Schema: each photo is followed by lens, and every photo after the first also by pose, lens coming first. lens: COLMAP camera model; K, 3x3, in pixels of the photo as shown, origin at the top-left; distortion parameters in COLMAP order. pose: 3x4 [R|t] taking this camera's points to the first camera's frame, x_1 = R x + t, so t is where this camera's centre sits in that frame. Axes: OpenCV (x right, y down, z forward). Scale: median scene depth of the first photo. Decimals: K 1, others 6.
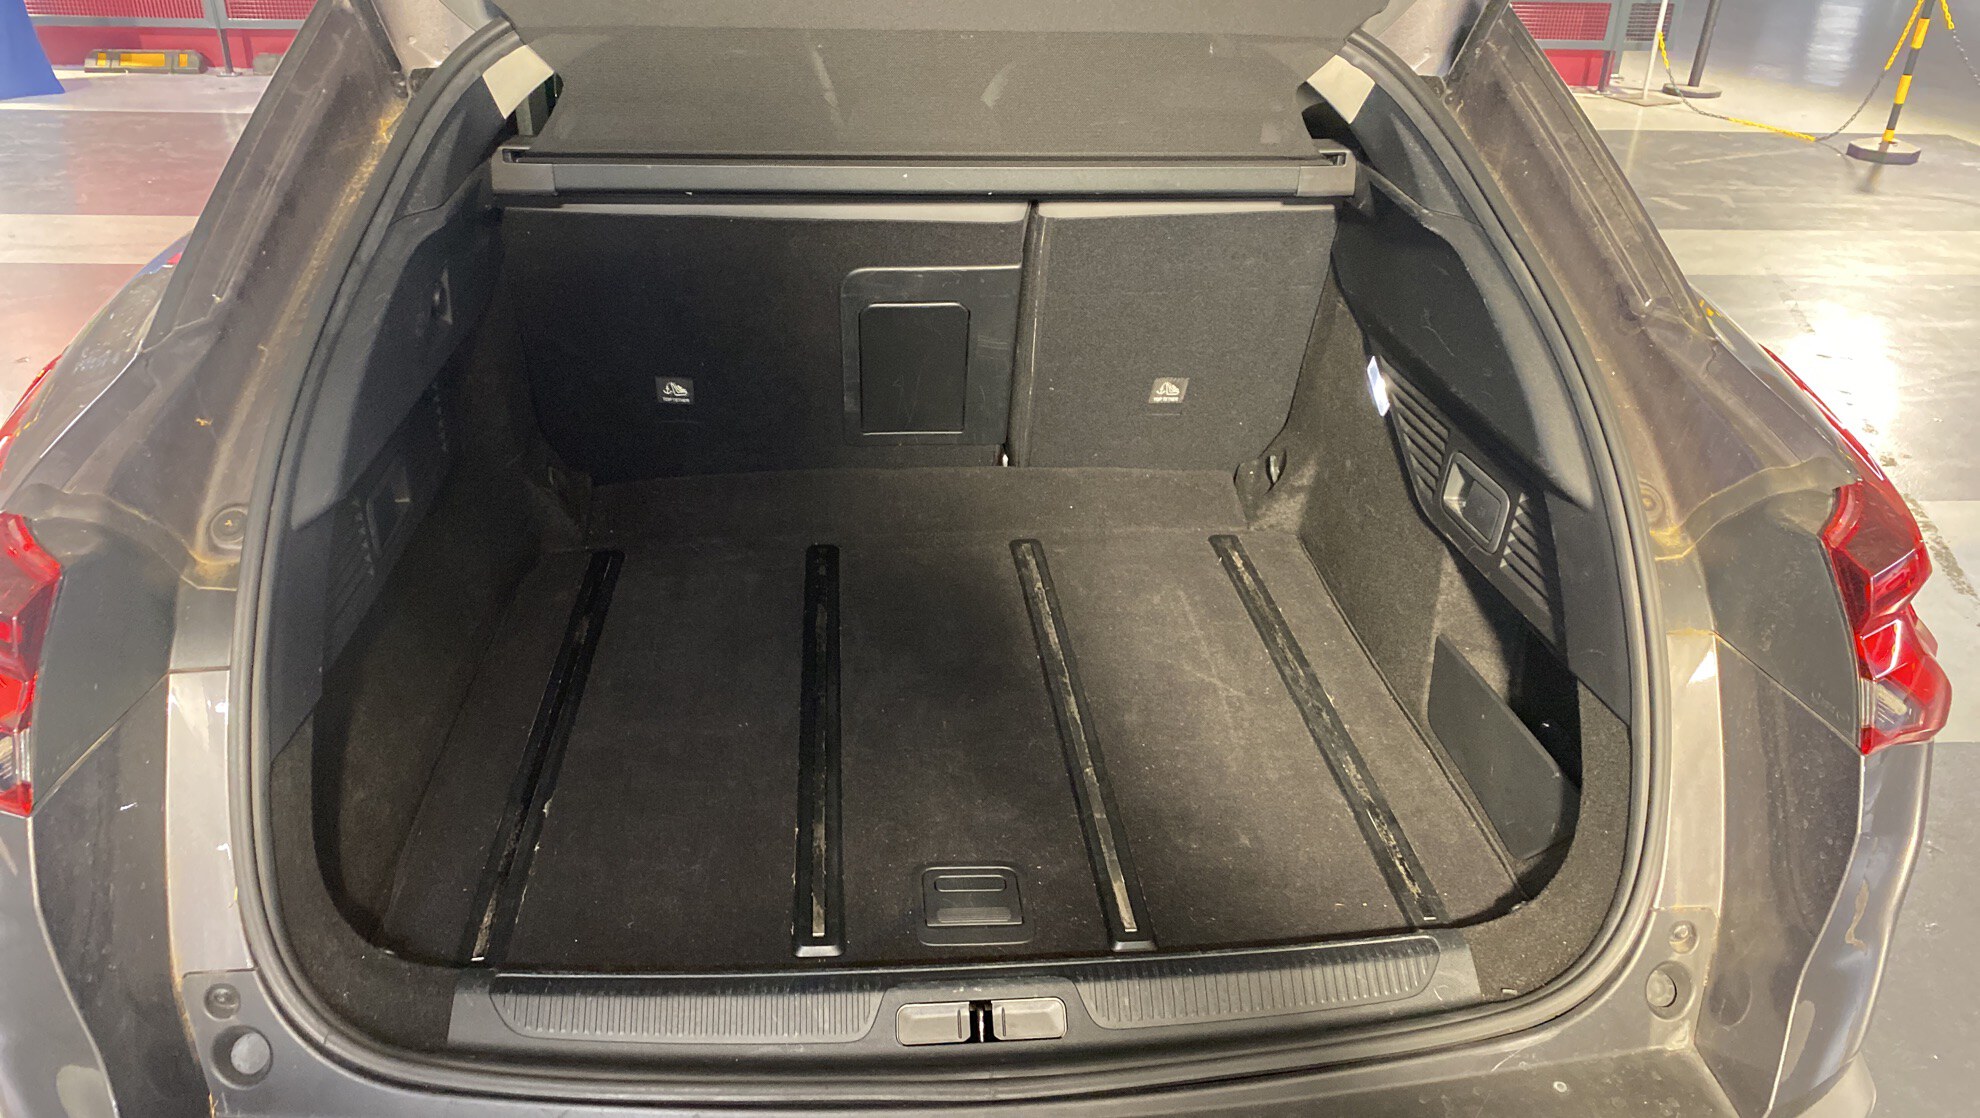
lens RADIAL K [[1503.6, 0, 988.6], [0, 1503.6, 543.9], [0, 0, 1]] dist [0.039647, -0.032866]
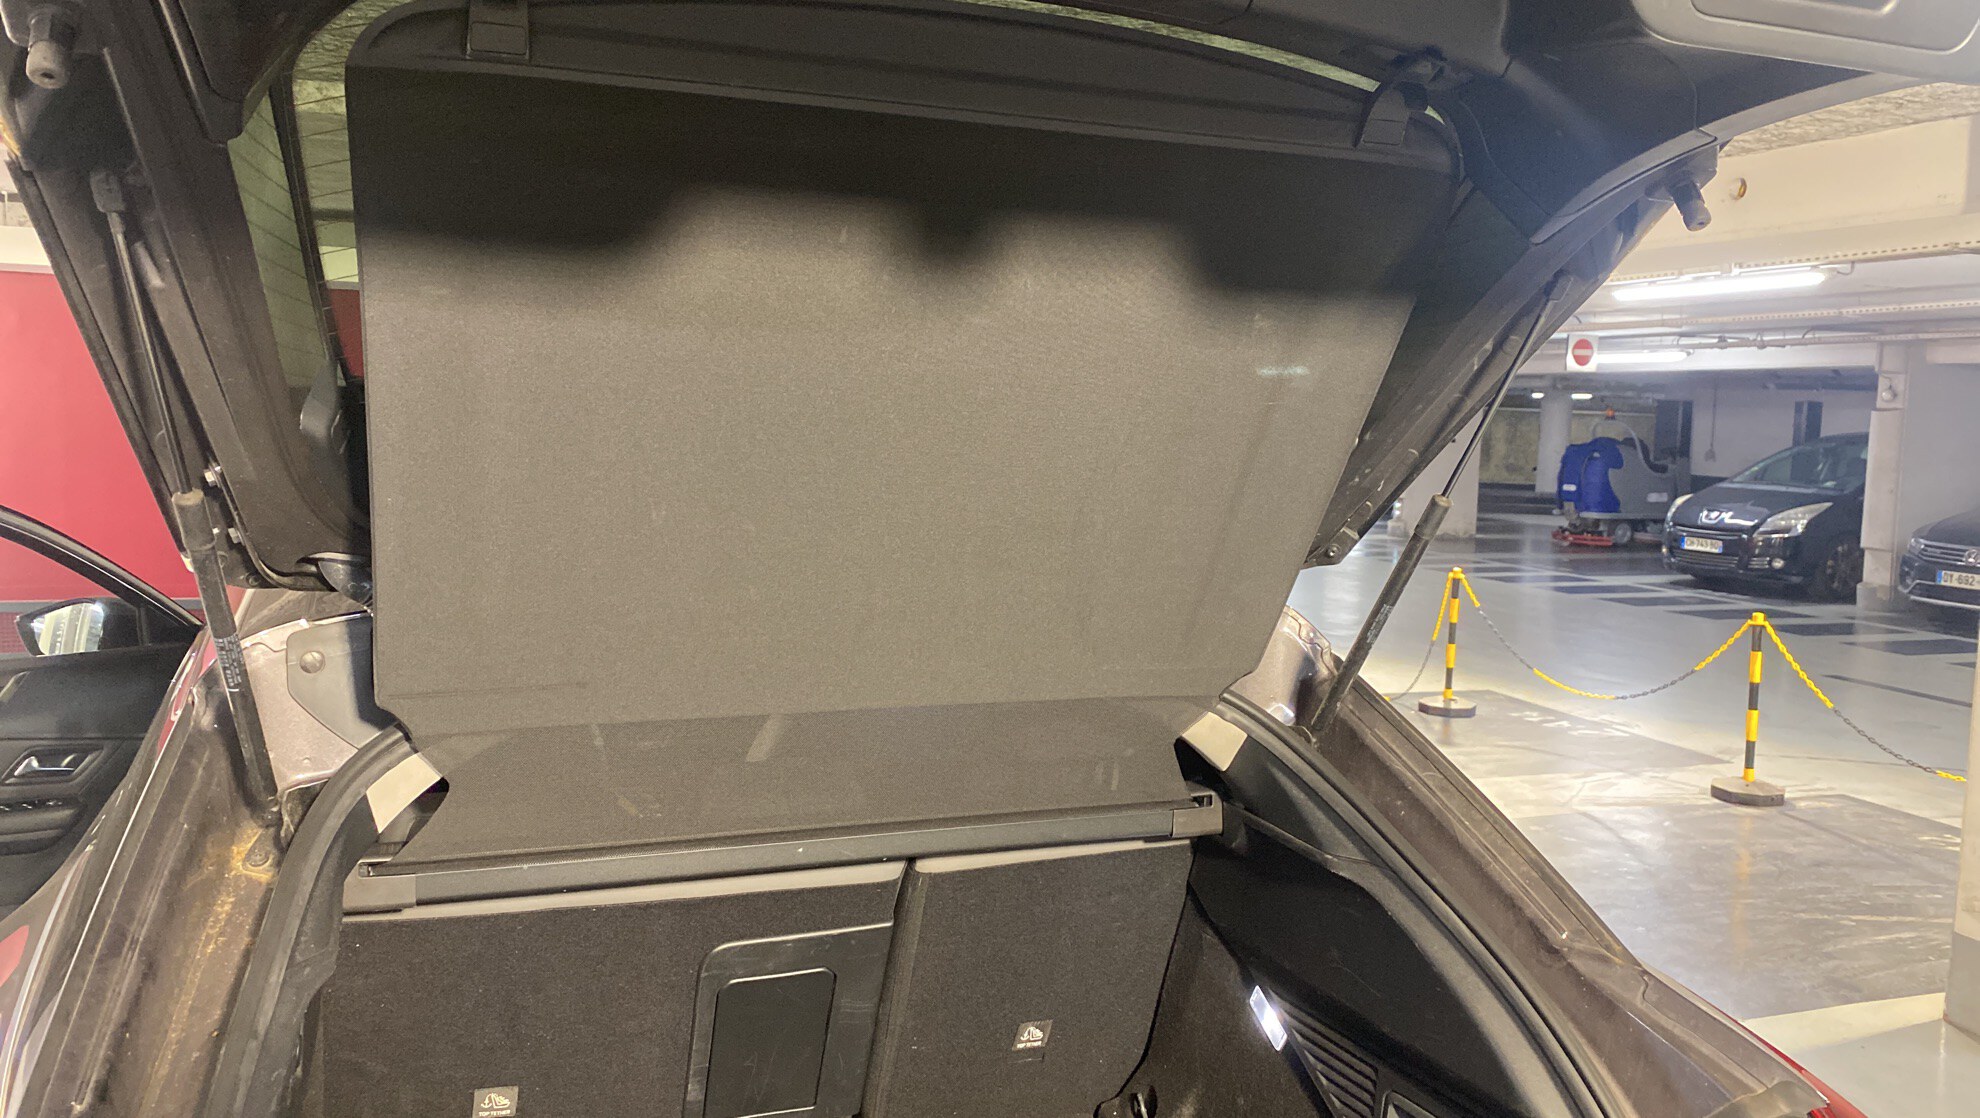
lens RADIAL K [[1503.6, 0, 1007.3], [0, 1503.6, 545.2], [0, 0, 1]] dist [0.039647, -0.032866]
pose [[0.962337, -0.023155, 0.270870, -0.155235], [0.119563, 0.930881, -0.345203, -0.064782], [-0.244155, 0.364588, 0.898590, 0.024455]]
